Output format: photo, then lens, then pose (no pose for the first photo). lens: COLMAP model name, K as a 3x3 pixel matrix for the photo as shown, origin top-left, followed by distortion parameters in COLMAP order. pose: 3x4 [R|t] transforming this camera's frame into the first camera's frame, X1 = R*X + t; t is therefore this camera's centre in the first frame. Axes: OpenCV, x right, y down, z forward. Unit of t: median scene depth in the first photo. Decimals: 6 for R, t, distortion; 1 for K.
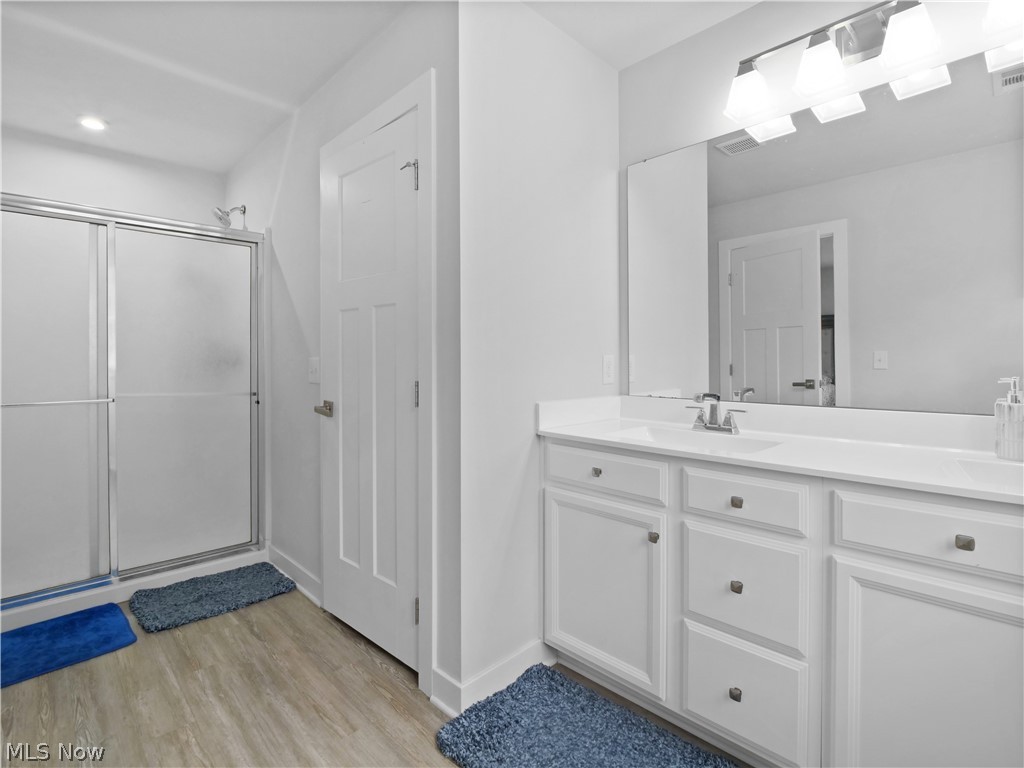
lens RADIAL K [[510.9, 0, 512.5], [0, 510.9, 366.3], [0, 0, 1]] dist [-0.010993, -0.000324]
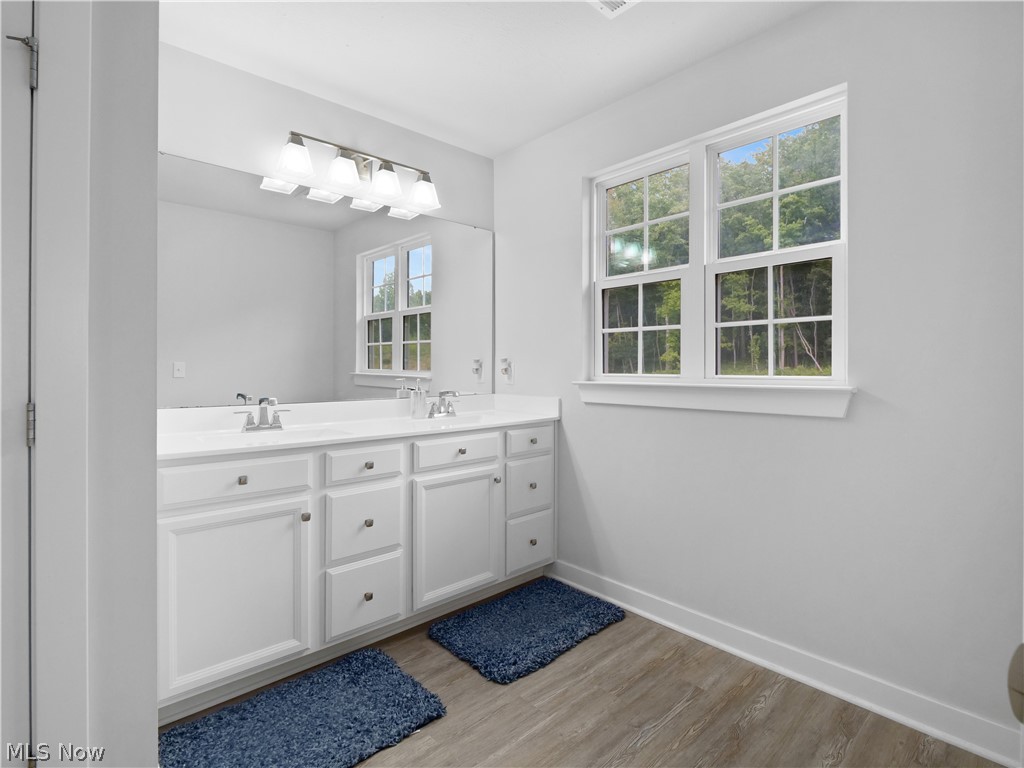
lens RADIAL K [[508.5, 0, 512.0], [0, 508.5, 384.0], [0, 0, 1]] dist [-0.014682, -0.000027]
pose [[0.021244, -0.026427, 0.999425, -0.922528], [0.011888, 0.999587, 0.026178, -0.002764], [-0.999704, 0.011325, 0.021549, 0.499767]]
